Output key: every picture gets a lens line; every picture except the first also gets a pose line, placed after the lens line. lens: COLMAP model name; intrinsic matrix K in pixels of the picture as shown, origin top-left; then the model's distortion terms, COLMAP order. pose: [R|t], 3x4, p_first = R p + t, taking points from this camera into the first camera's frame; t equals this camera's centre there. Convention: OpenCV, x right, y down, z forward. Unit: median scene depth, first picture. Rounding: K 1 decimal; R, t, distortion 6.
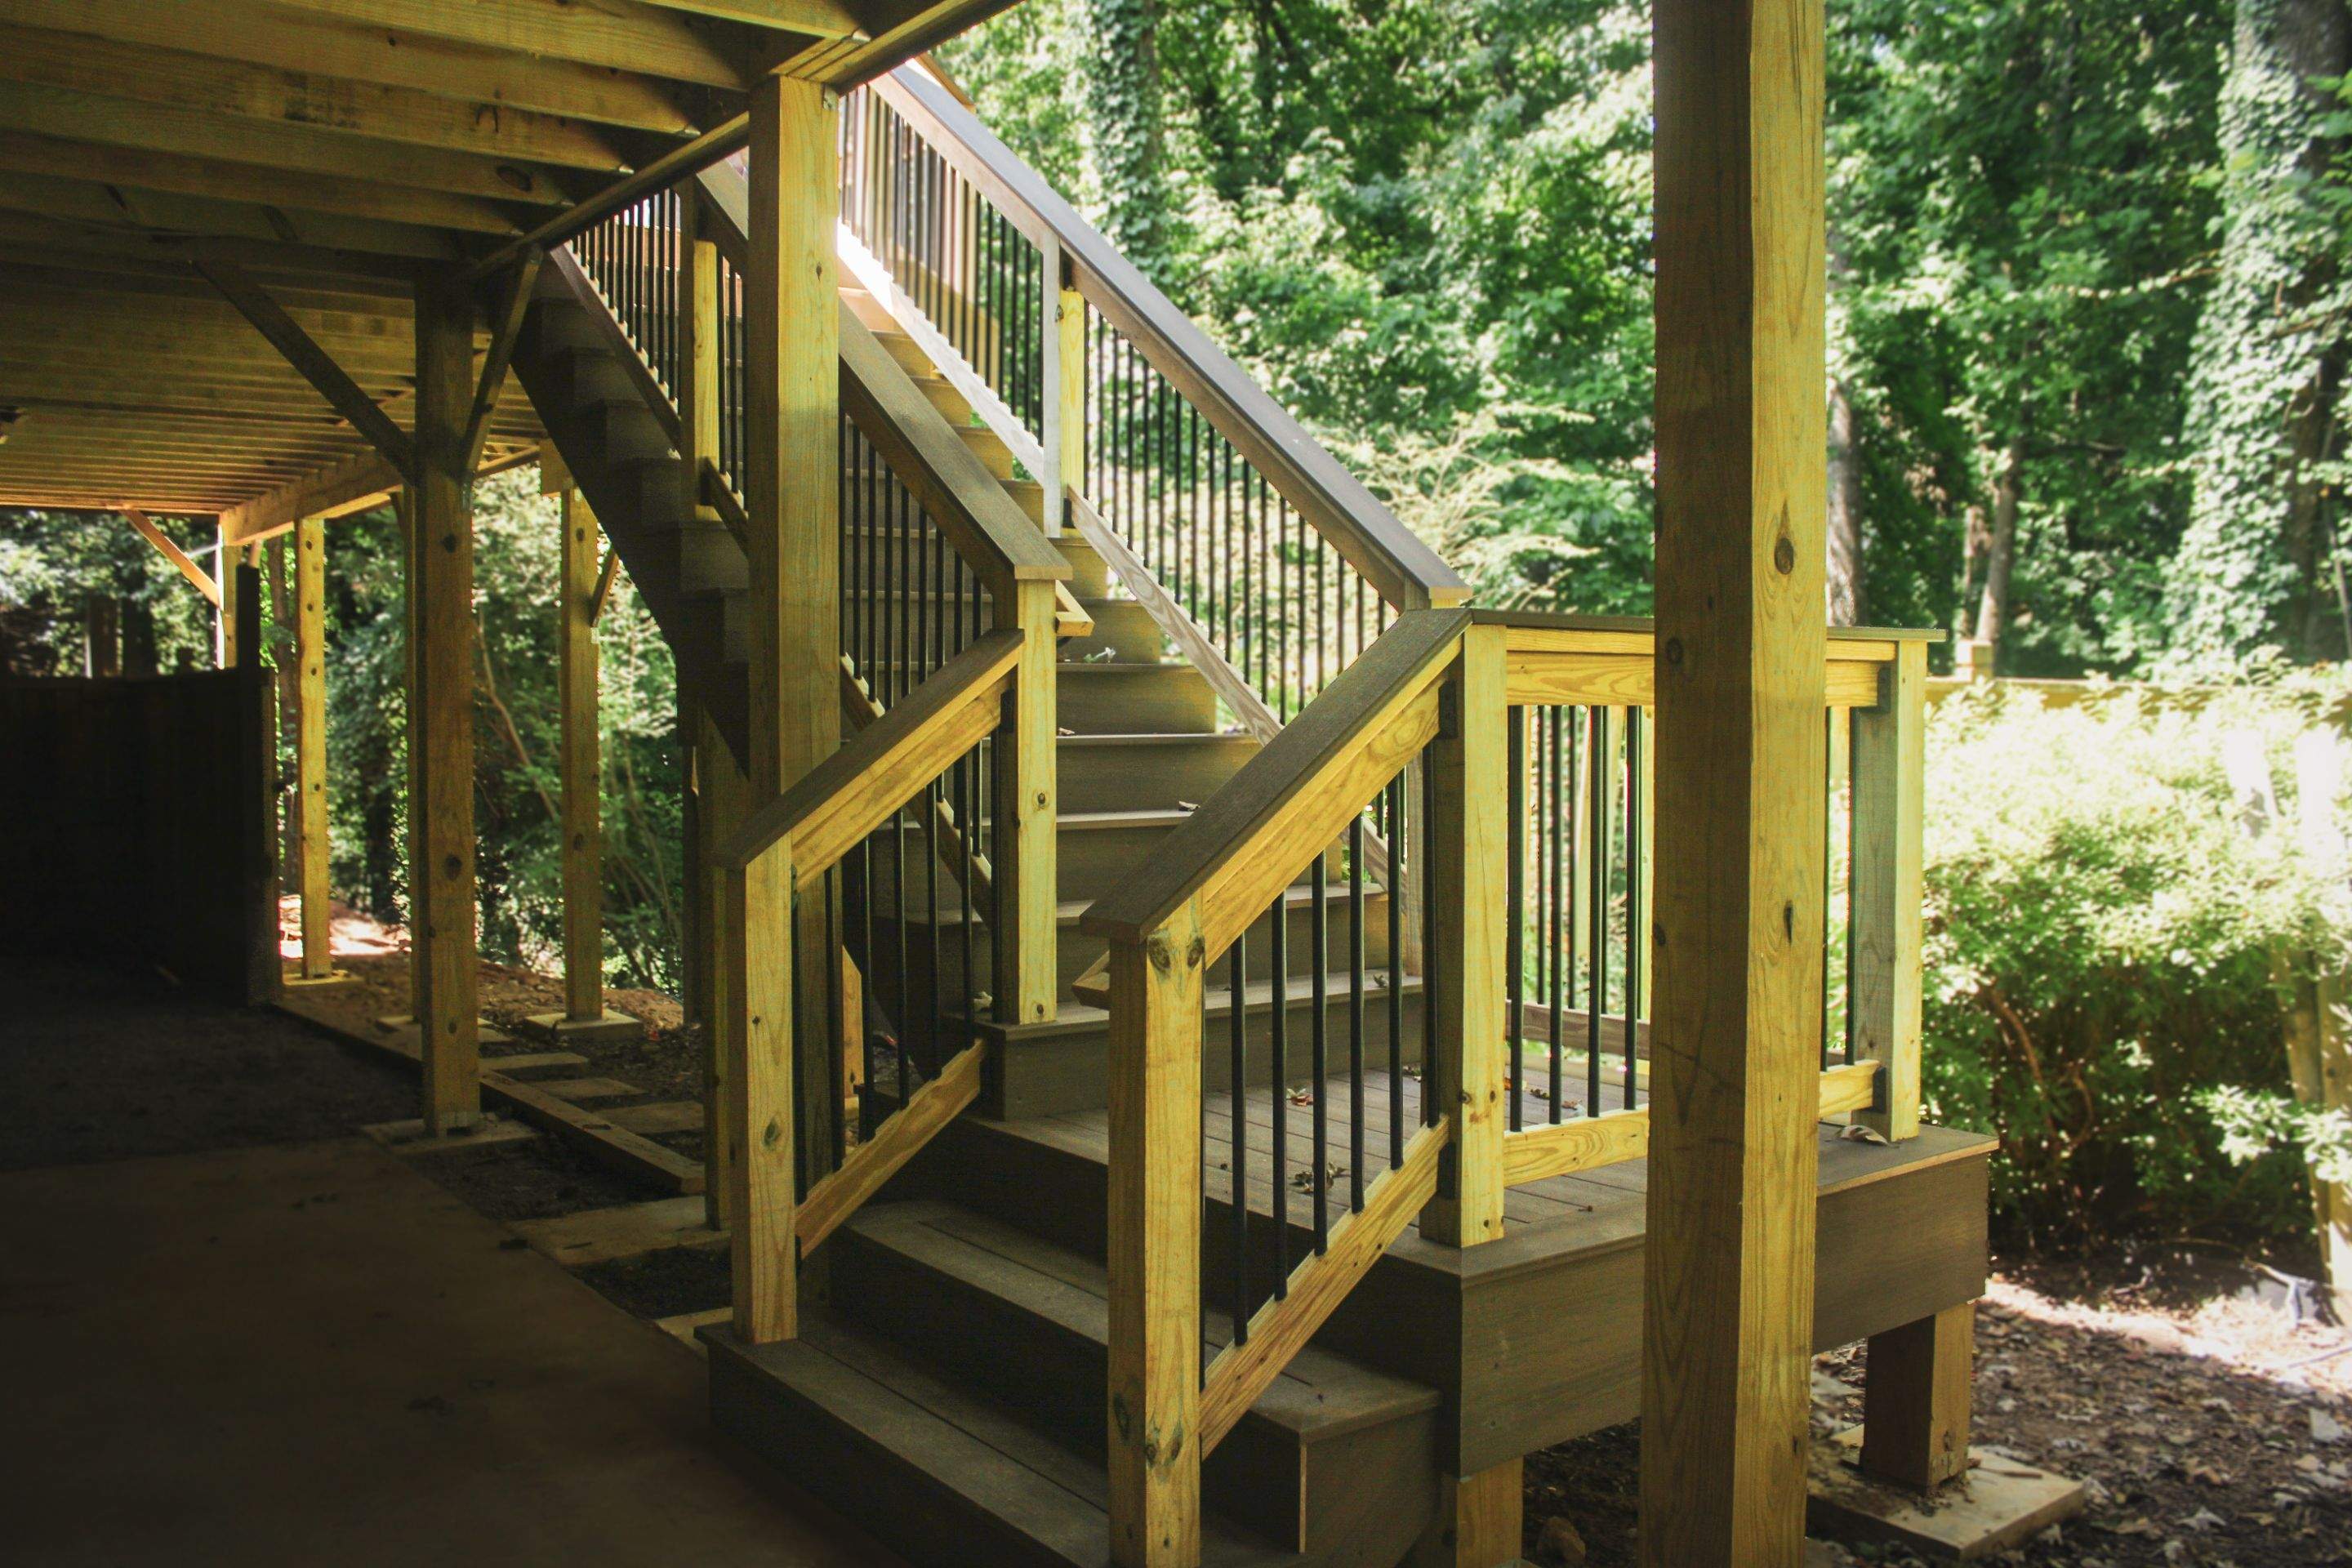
lens RADIAL K [[2003.8, 0, 1174.3], [0, 2003.8, 781.5], [0, 0, 1]] dist [-0.094528, 0.024818]
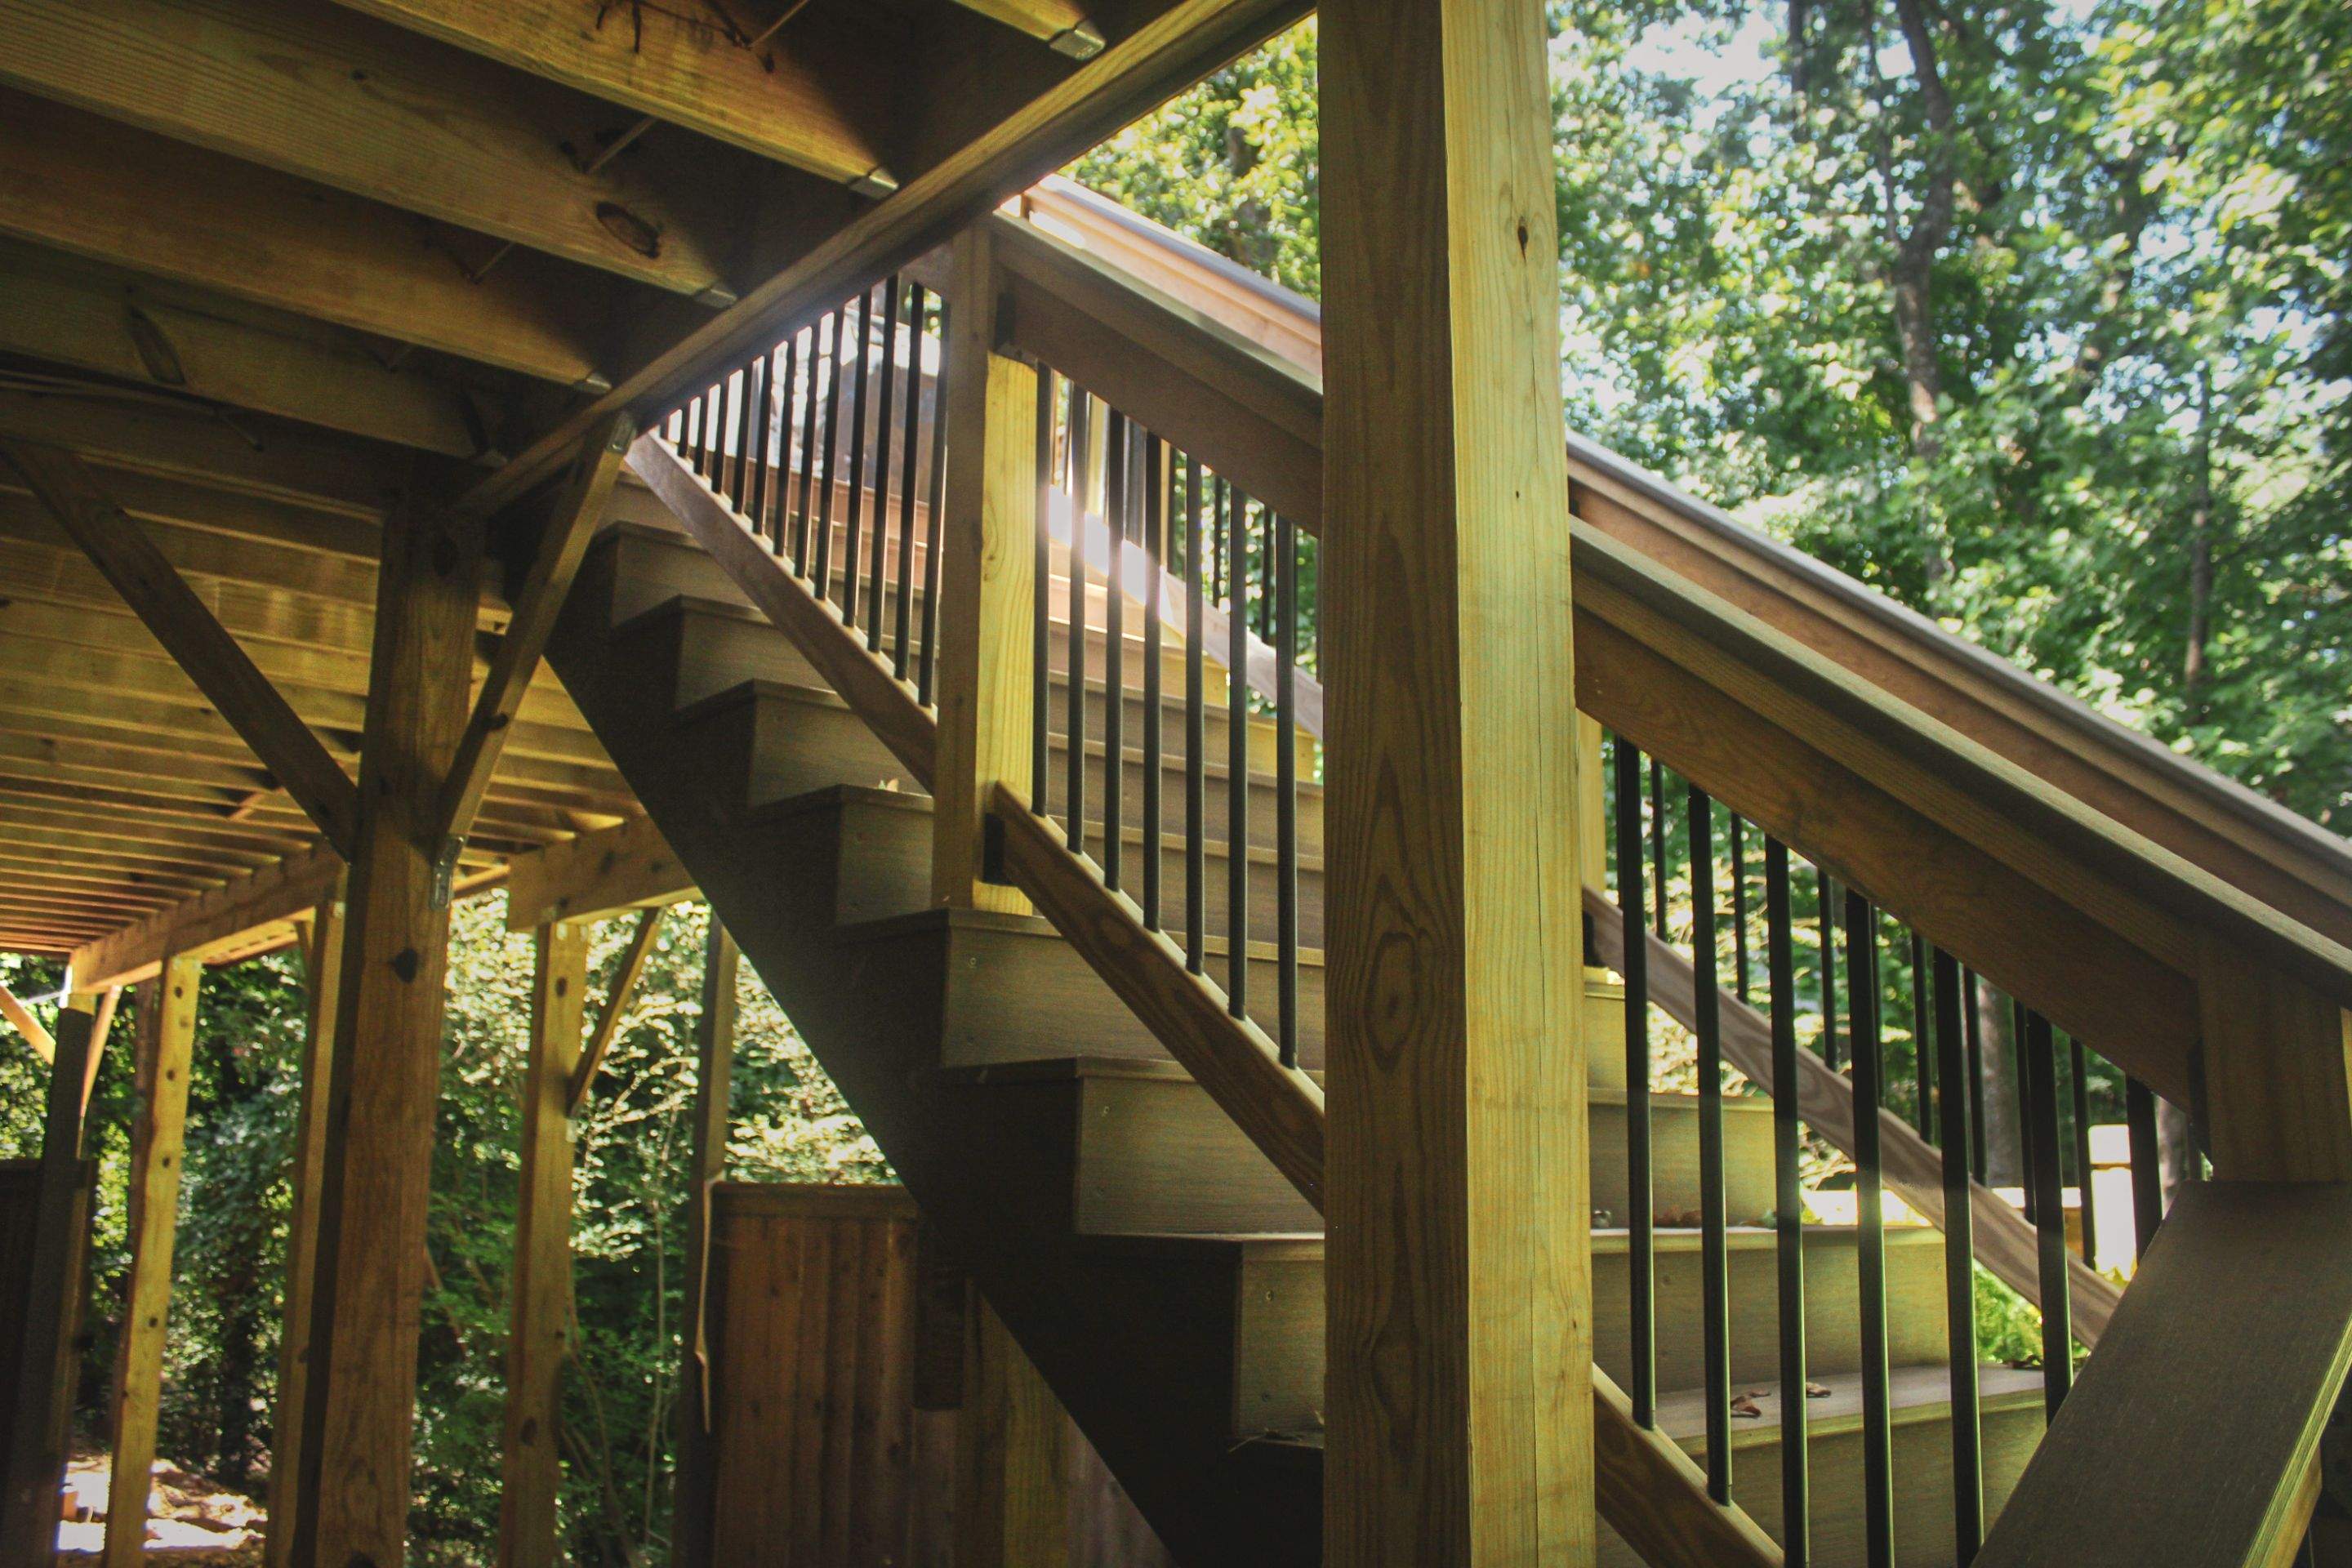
lens RADIAL K [[2003.8, 0, 1180.3], [0, 2003.8, 780.1], [0, 0, 1]] dist [-0.094528, 0.024818]
pose [[0.998637, 0.023149, 0.046778, -0.102063], [-0.011084, 0.969883, -0.243321, -0.023032], [-0.051002, 0.242471, 0.968817, 0.255430]]
